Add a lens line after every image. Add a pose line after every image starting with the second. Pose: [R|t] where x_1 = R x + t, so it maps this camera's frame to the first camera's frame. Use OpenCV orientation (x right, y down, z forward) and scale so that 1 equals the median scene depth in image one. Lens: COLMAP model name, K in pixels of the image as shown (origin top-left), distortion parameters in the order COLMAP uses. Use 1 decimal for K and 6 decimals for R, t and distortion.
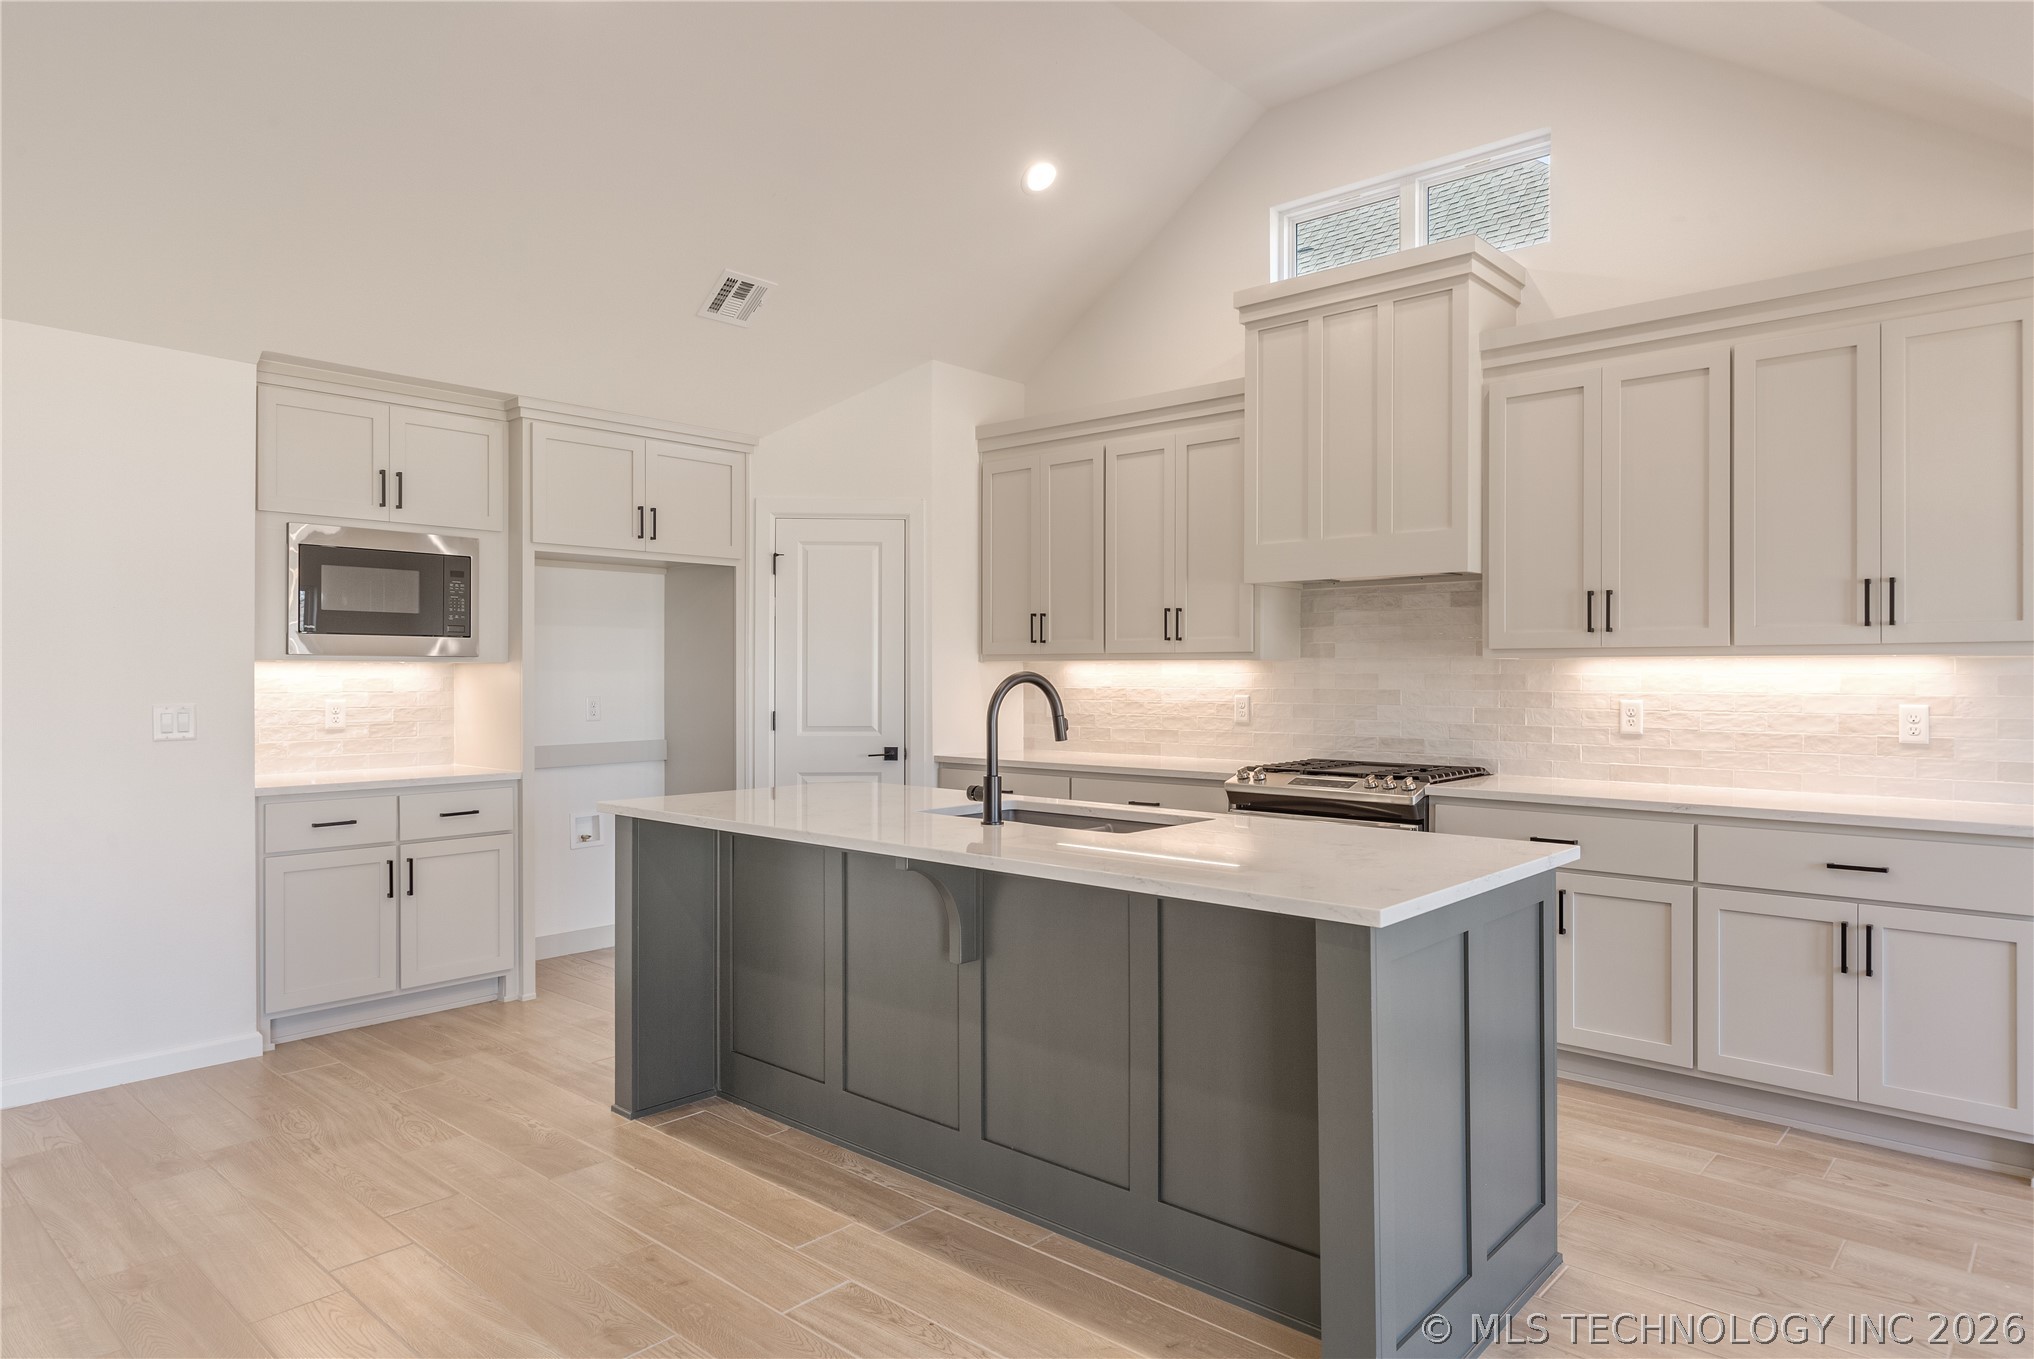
lens RADIAL K [[1213.9, 0, 1042.2], [0, 1213.9, 668.0], [0, 0, 1]] dist [-0.000545, 0.000093]
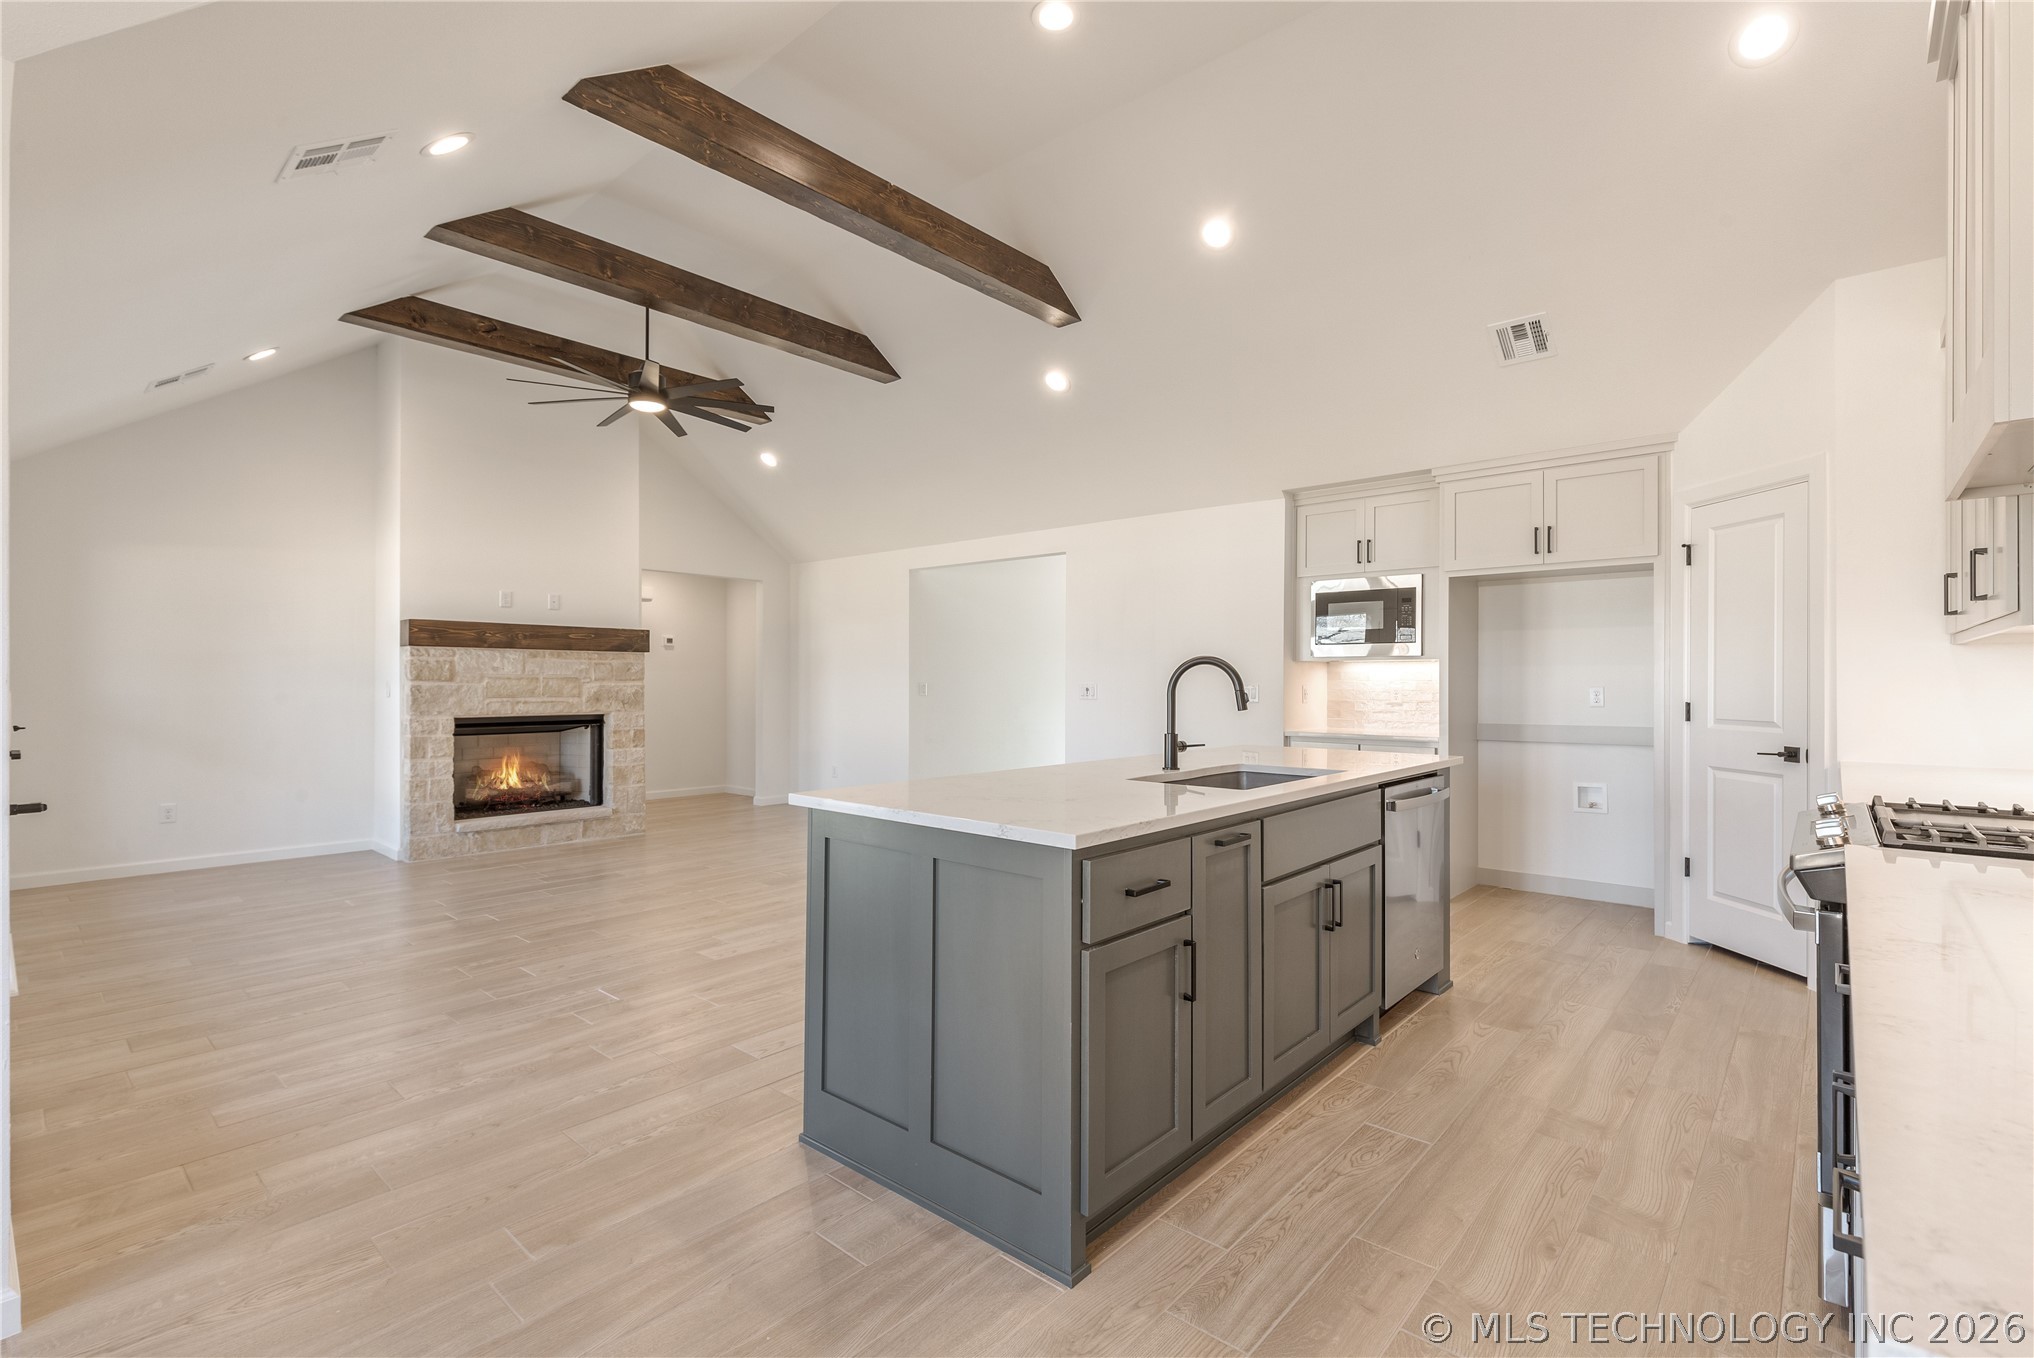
lens RADIAL K [[932.3, 0, 1054.3], [0, 932.3, 677.8], [0, 0, 1]] dist [0.006059, -0.000649]
pose [[0.012745, -0.001984, -0.999917, 0.640781], [0.003526, 0.999992, -0.001939, 0.017960], [0.999913, -0.003501, 0.012752, 0.550561]]
